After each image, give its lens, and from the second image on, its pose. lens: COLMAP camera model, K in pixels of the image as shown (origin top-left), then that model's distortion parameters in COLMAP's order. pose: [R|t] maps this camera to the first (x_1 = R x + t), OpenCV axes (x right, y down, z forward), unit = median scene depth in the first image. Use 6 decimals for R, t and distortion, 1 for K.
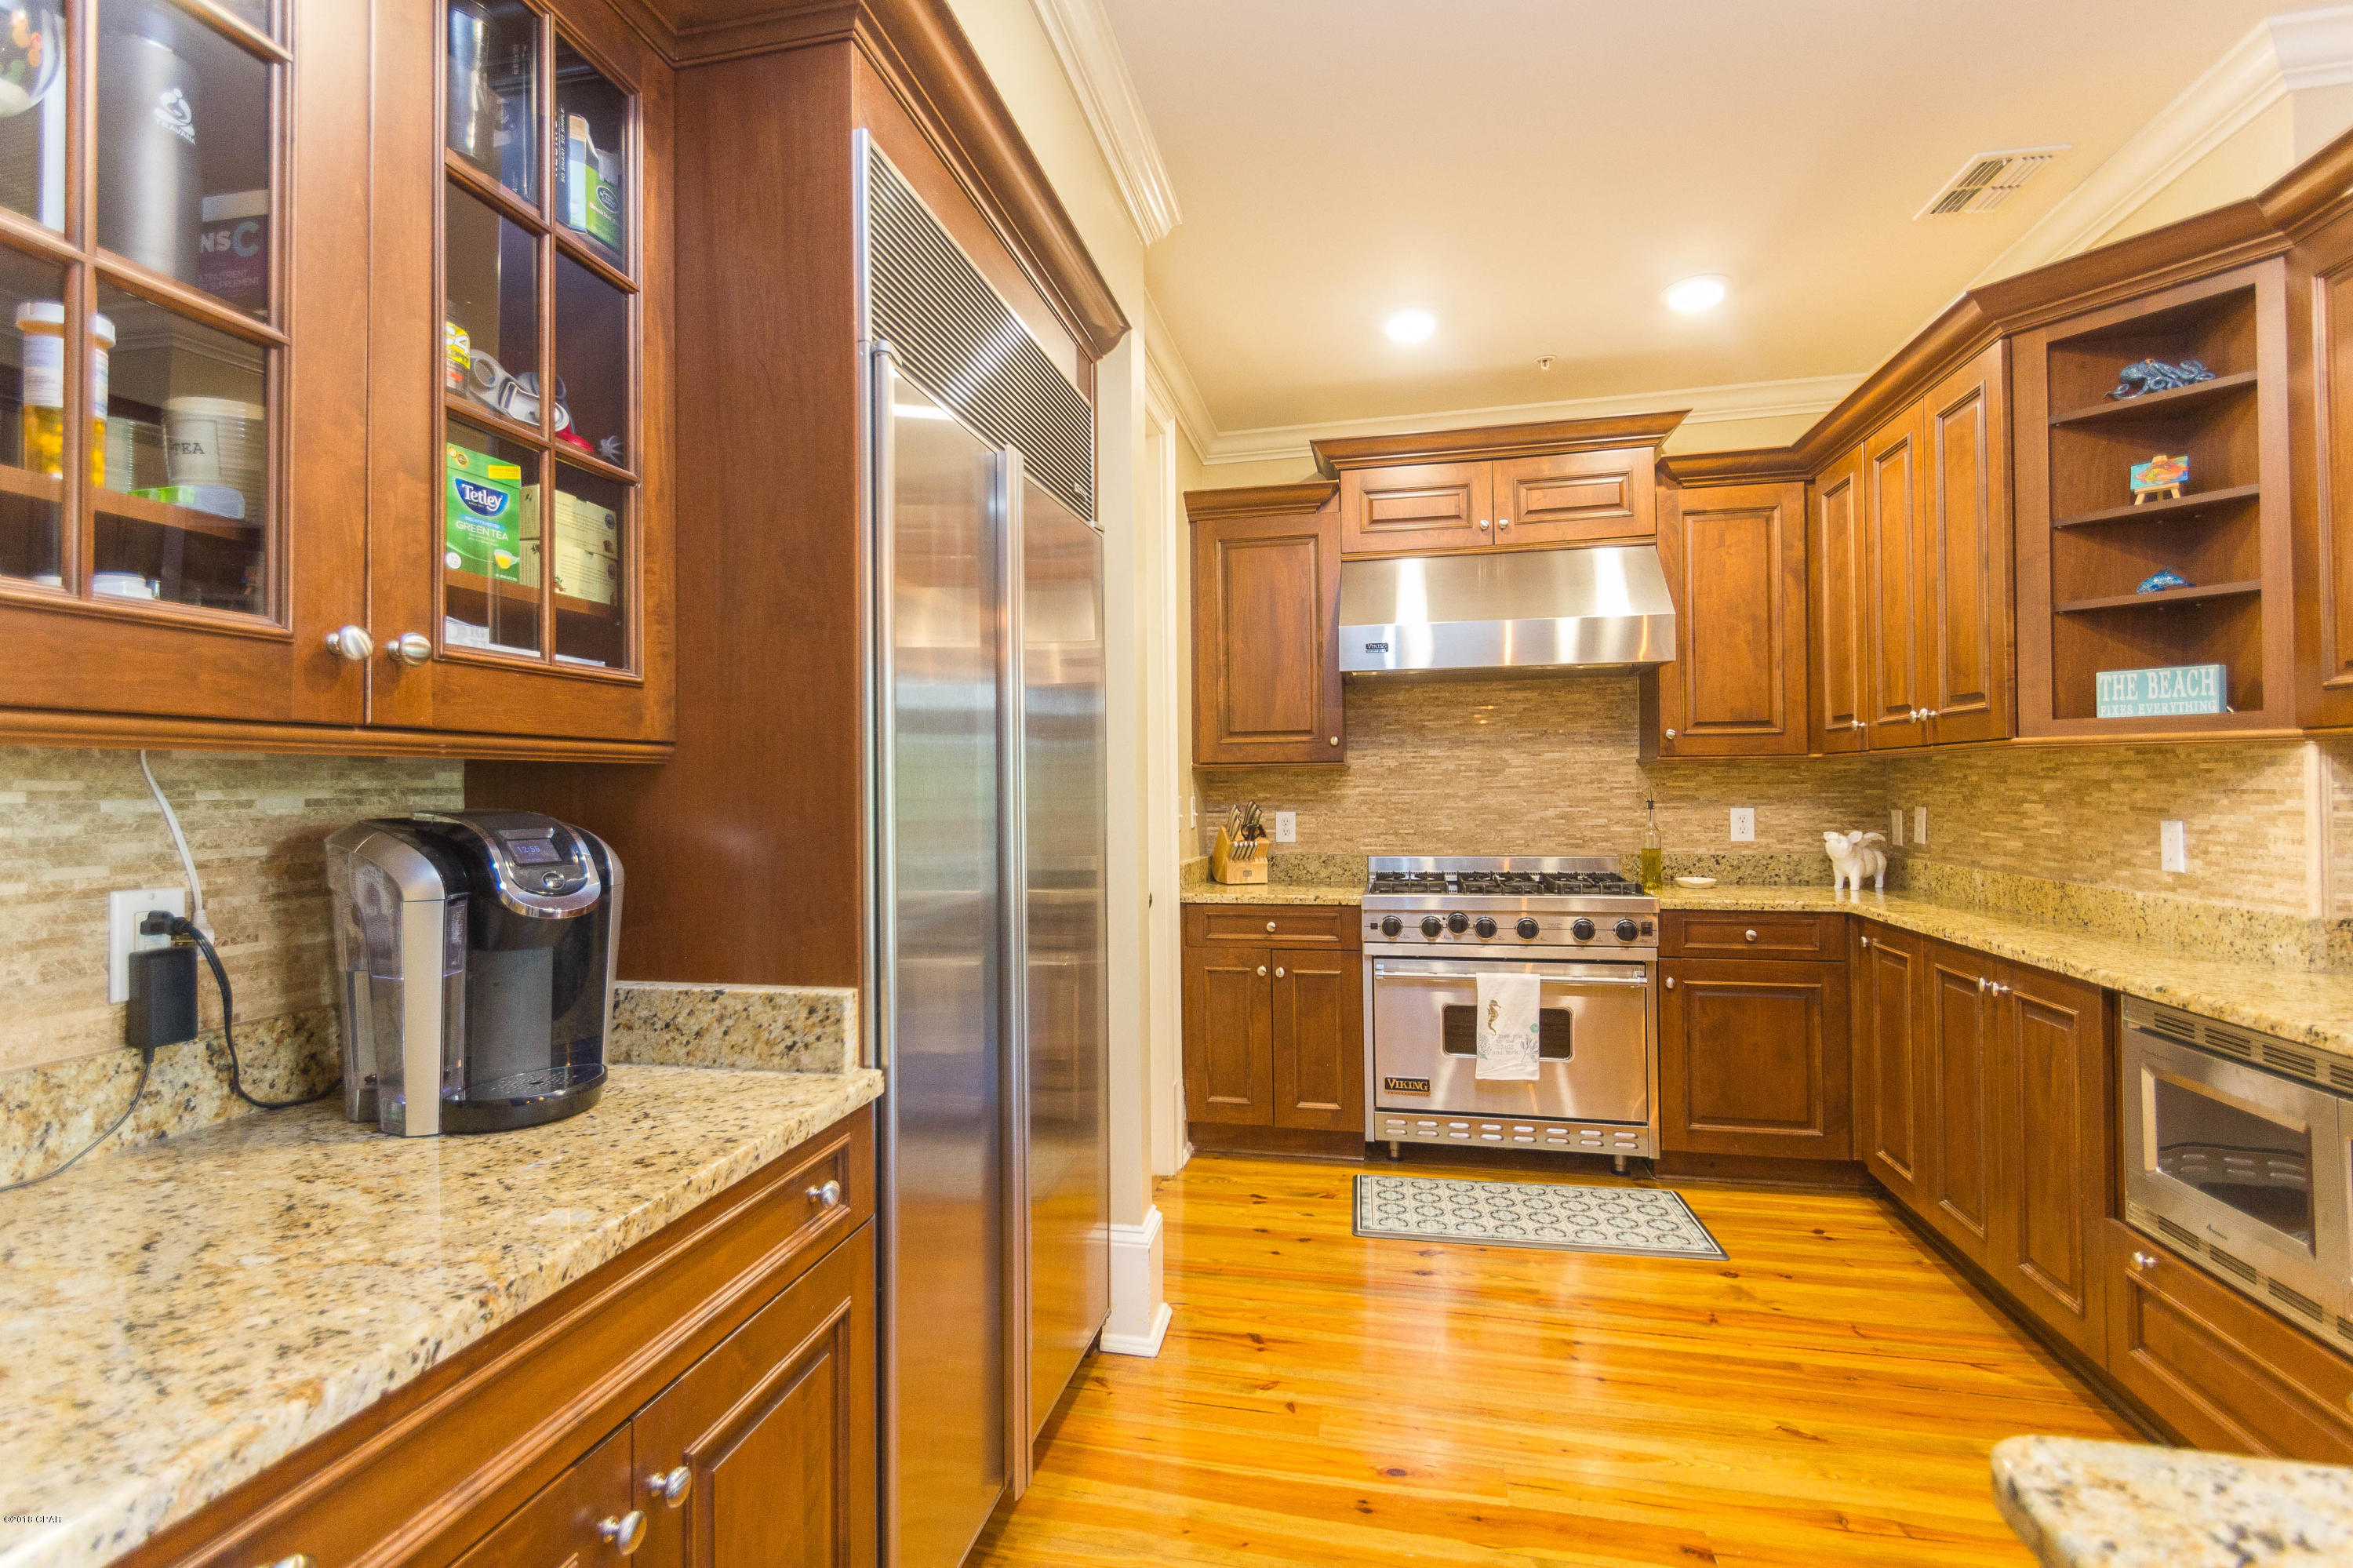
lens RADIAL K [[1092.5, 0, 1164.5], [0, 1092.5, 782.3], [0, 0, 1]] dist [-0.007760, -0.000015]
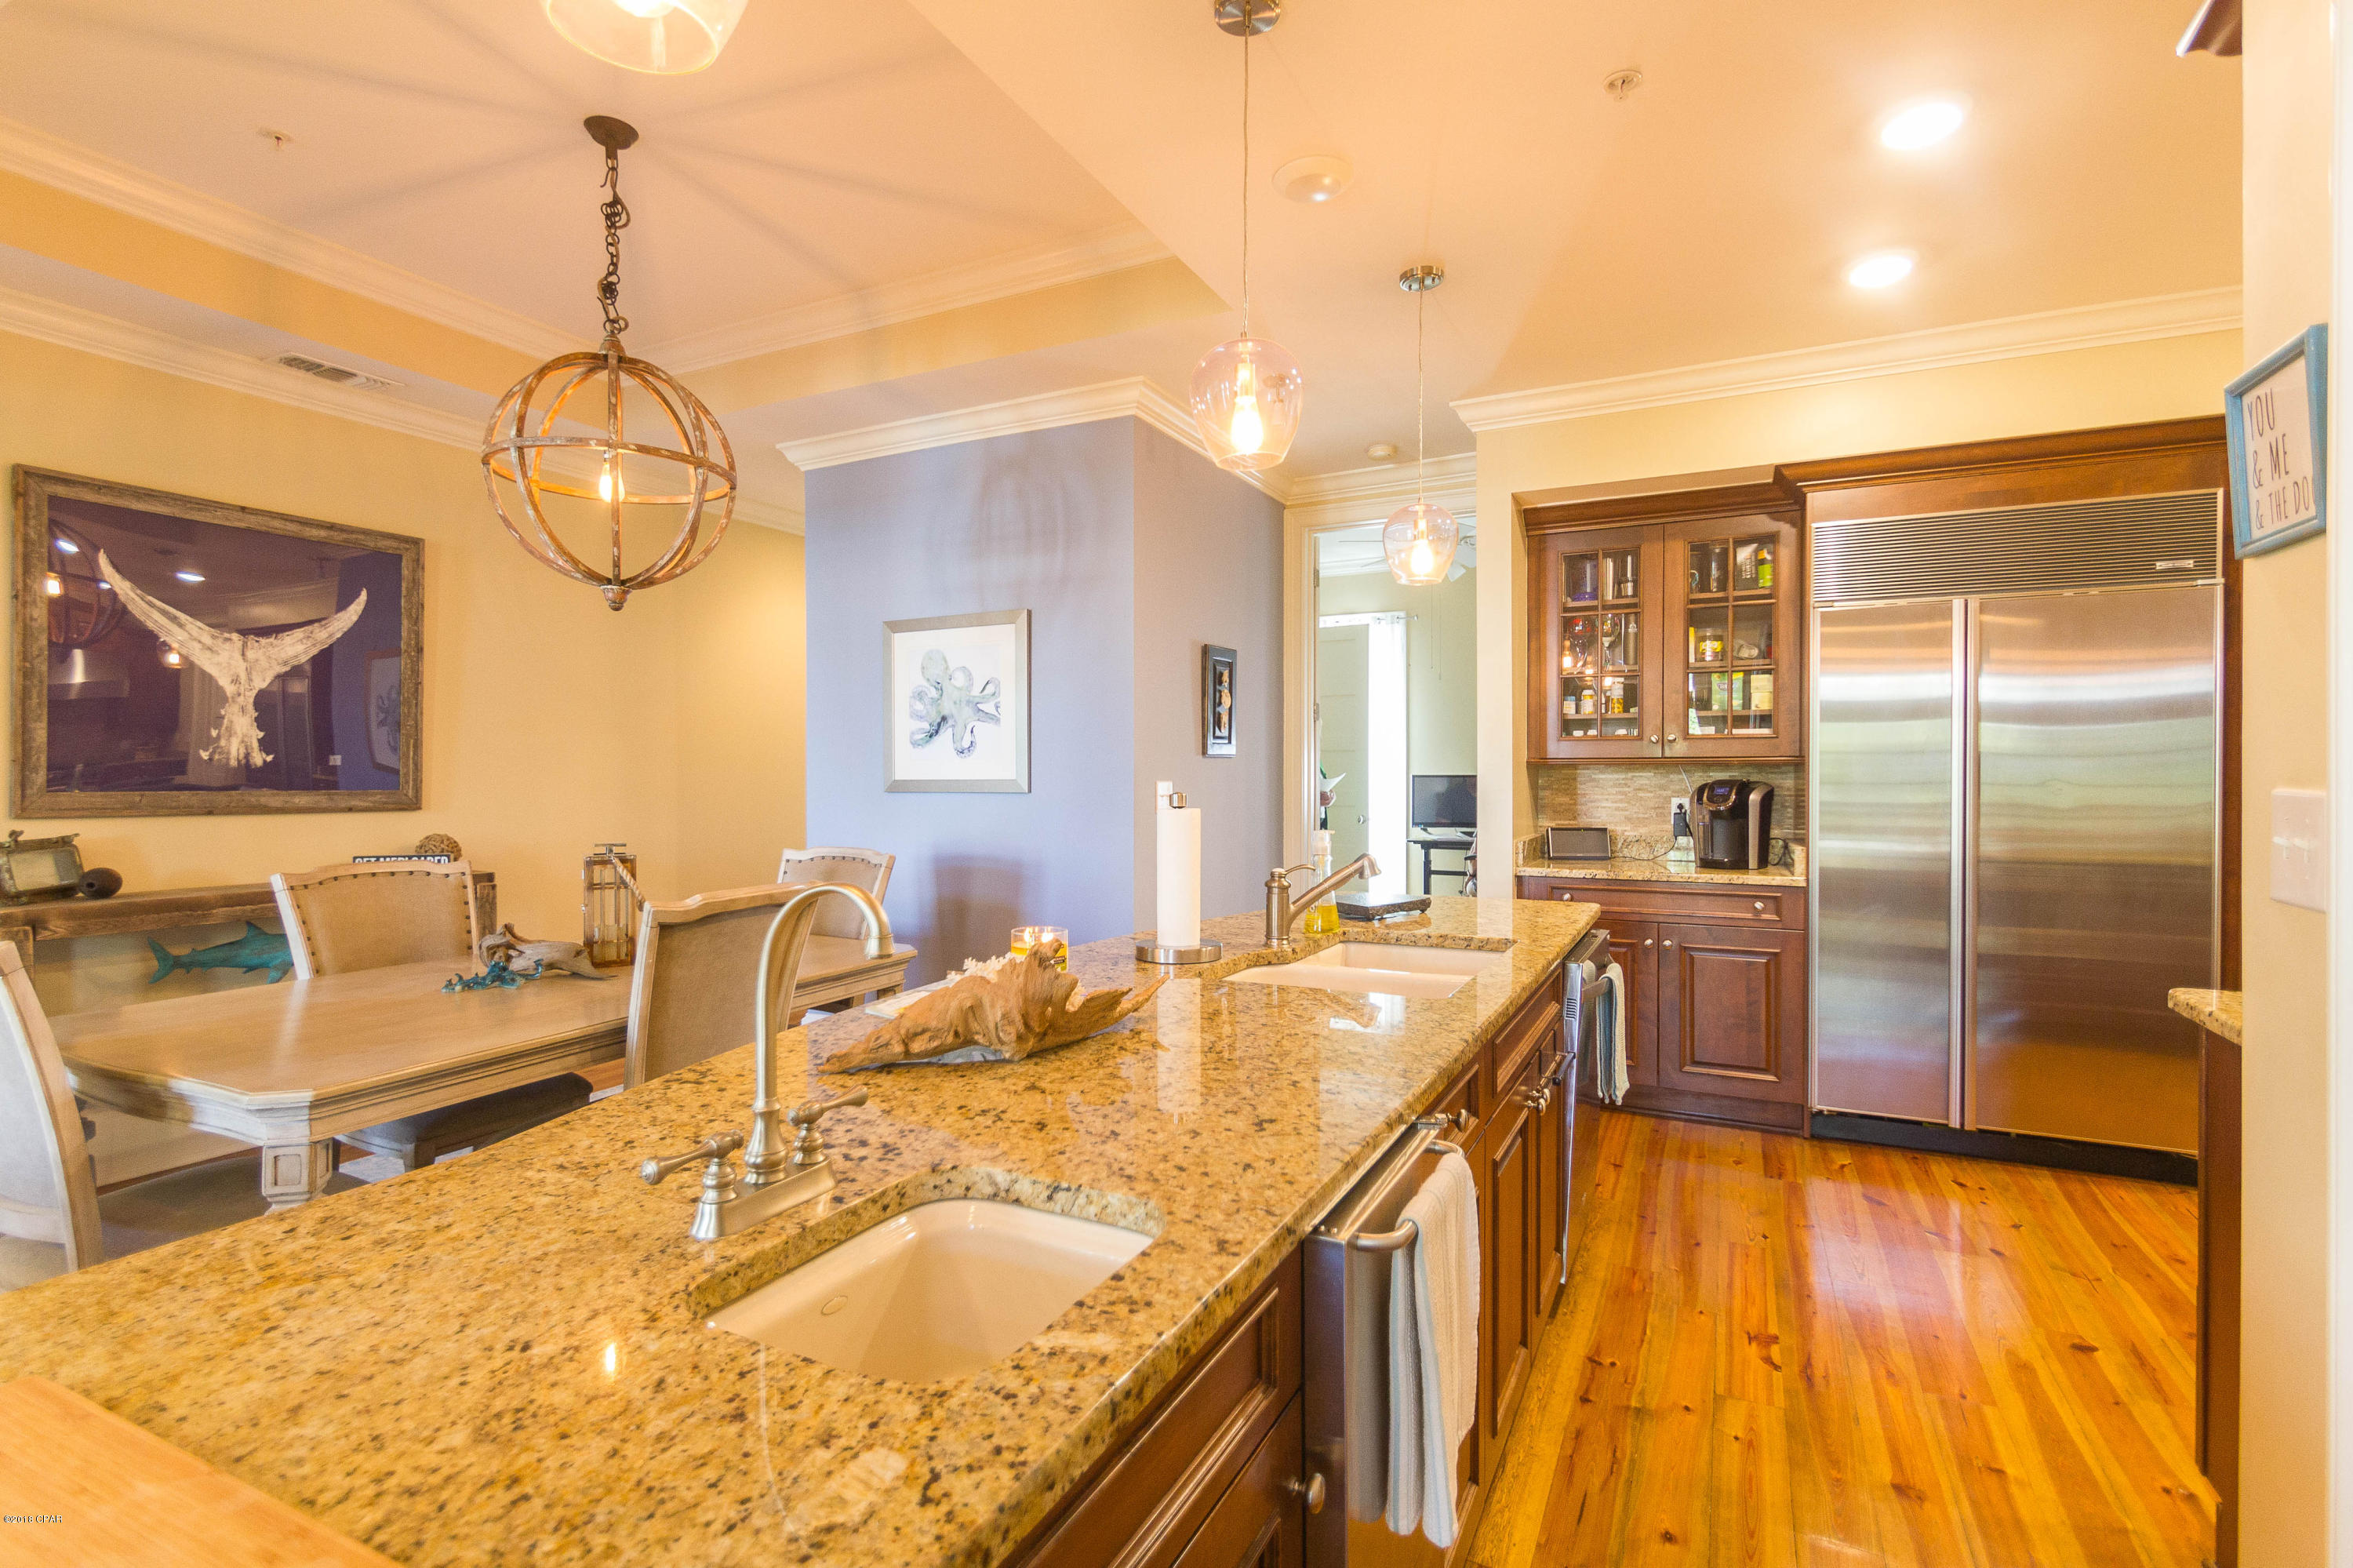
lens RADIAL K [[1092.5, 0, 1138.0], [0, 1092.5, 792.8], [0, 0, 1]] dist [-0.007760, -0.000015]
pose [[-0.265420, 0.025805, -0.963787, 3.107547], [0.008171, 0.999666, 0.024515, -0.029262], [0.964098, -0.001369, -0.265543, 0.146783]]
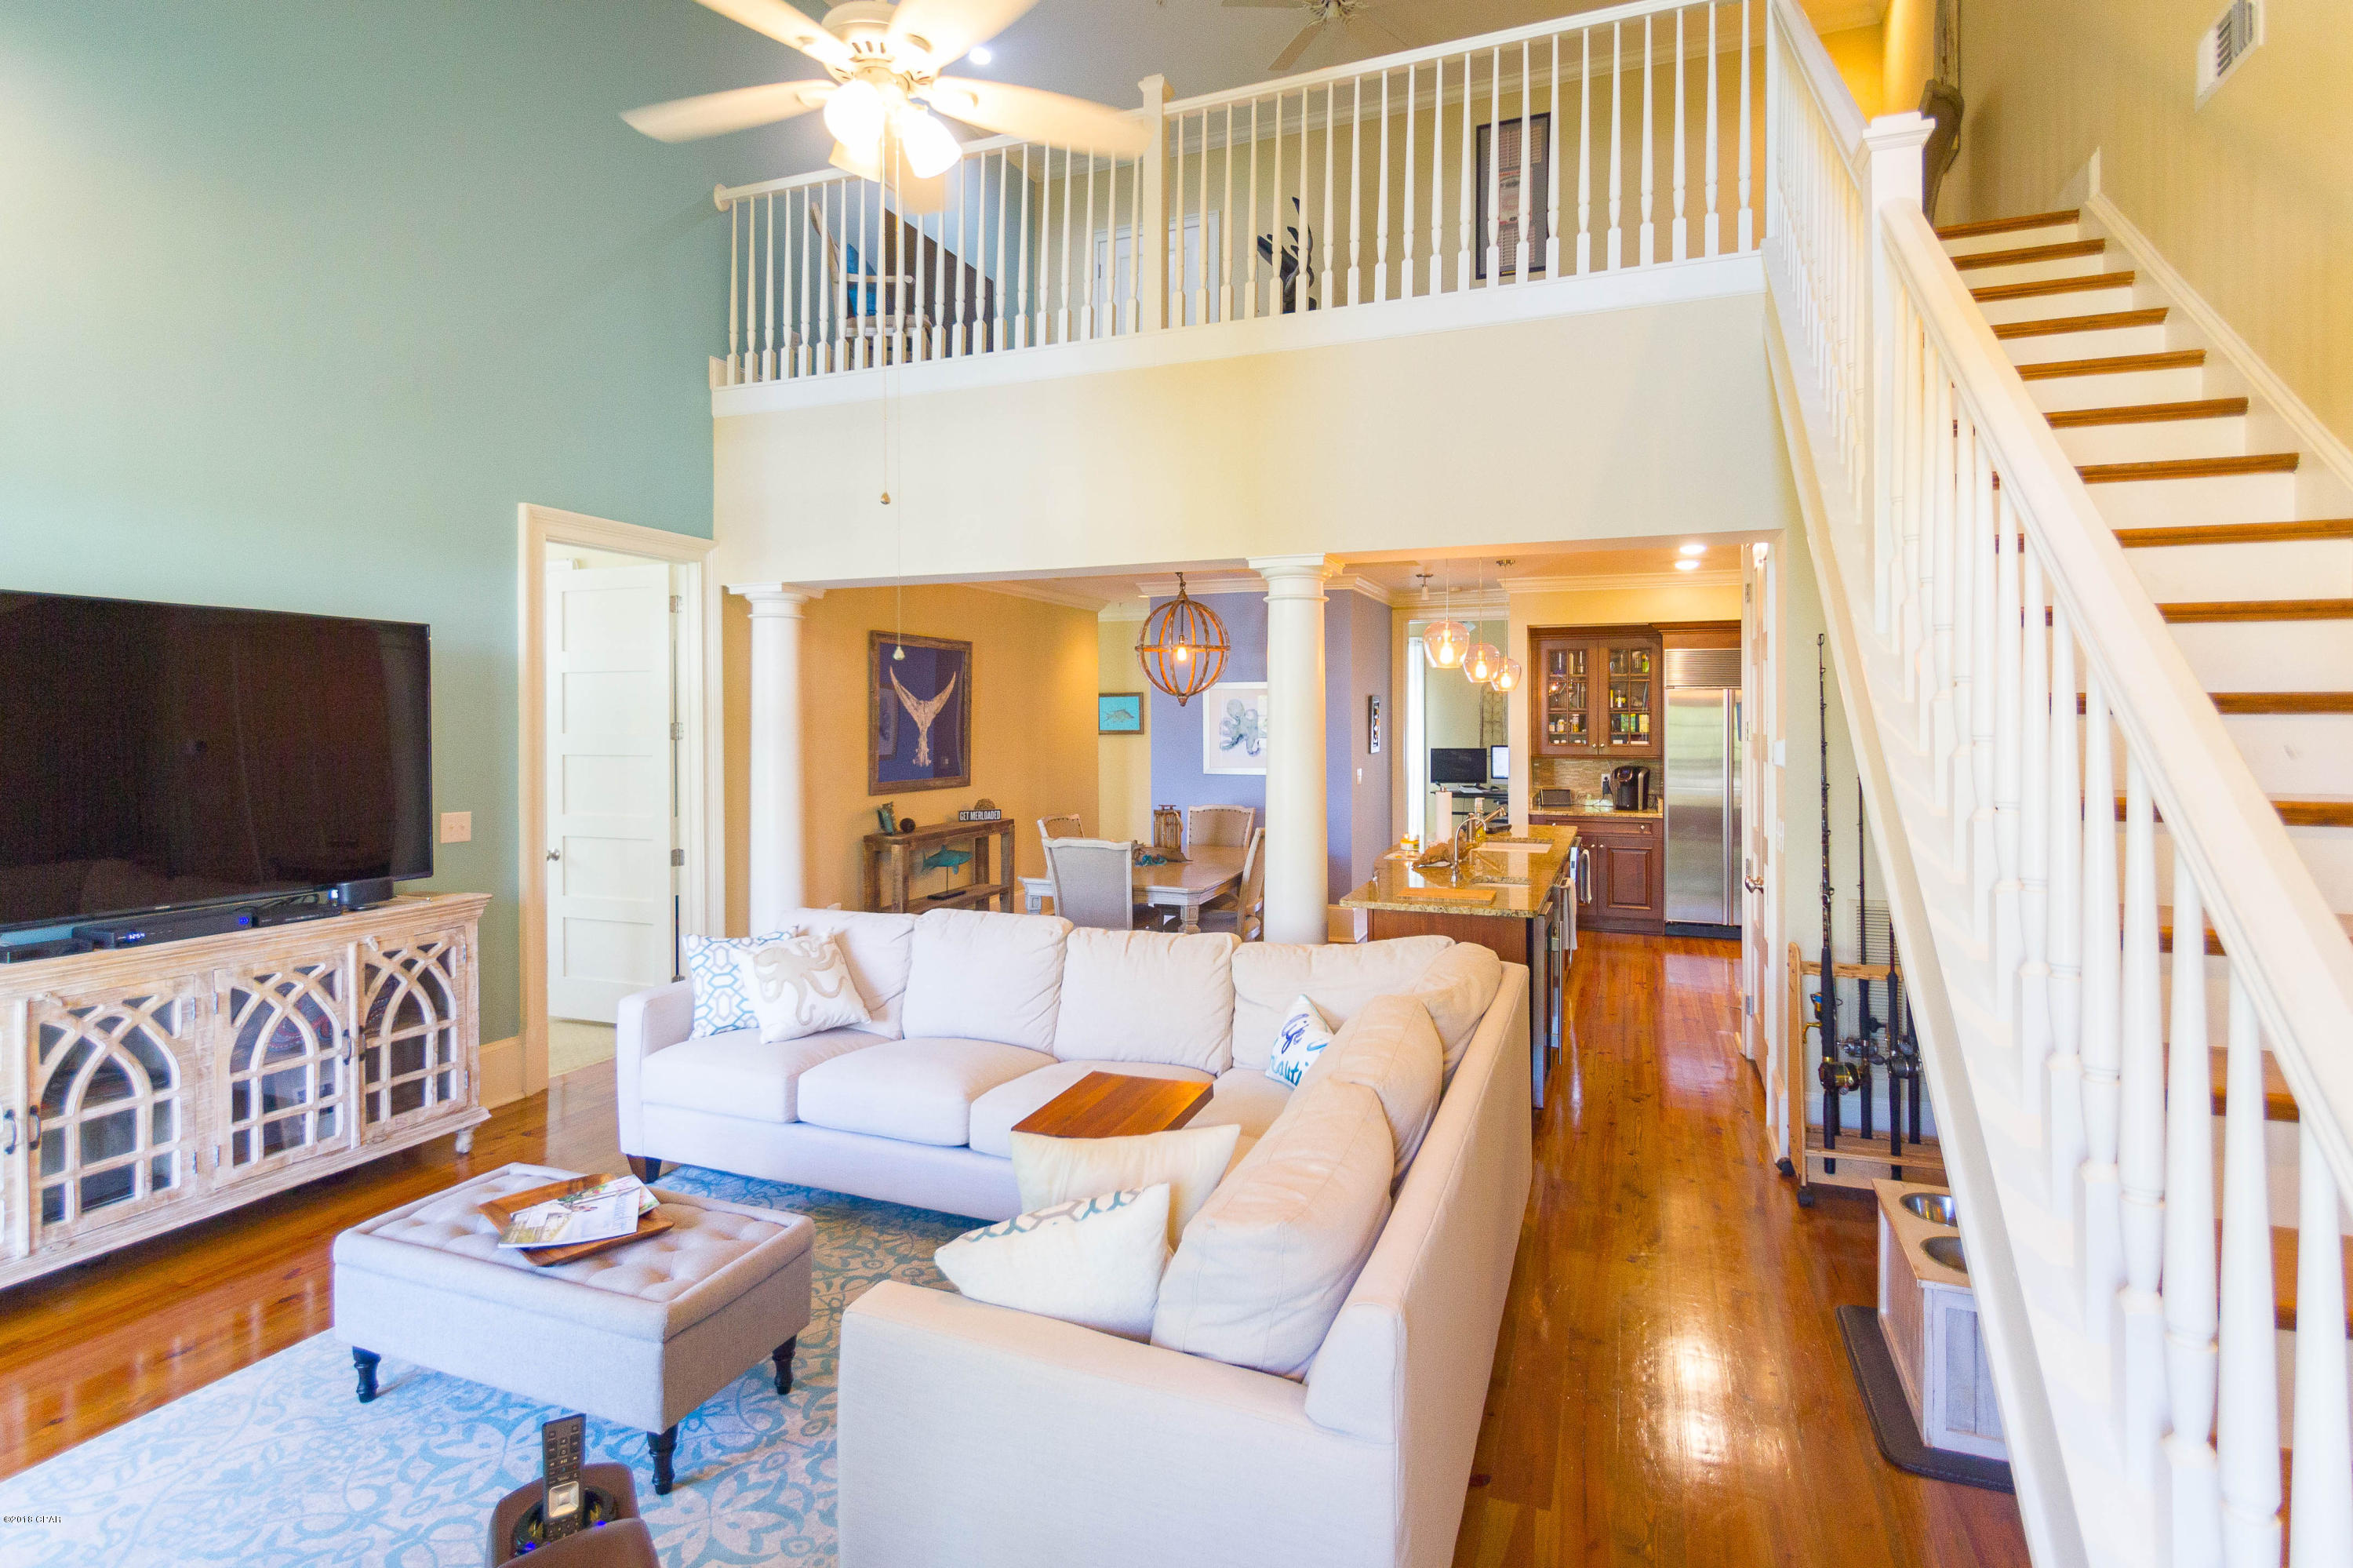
lens RADIAL K [[1092.5, 0, 1240.8], [0, 1092.5, 736.4], [0, 0, 1]] dist [-0.007760, -0.000015]
pose [[-0.121566, 0.022945, -0.992318, 6.431047], [0.006734, 0.999729, 0.022291, -0.325170], [0.992561, -0.003972, -0.121687, -0.565013]]
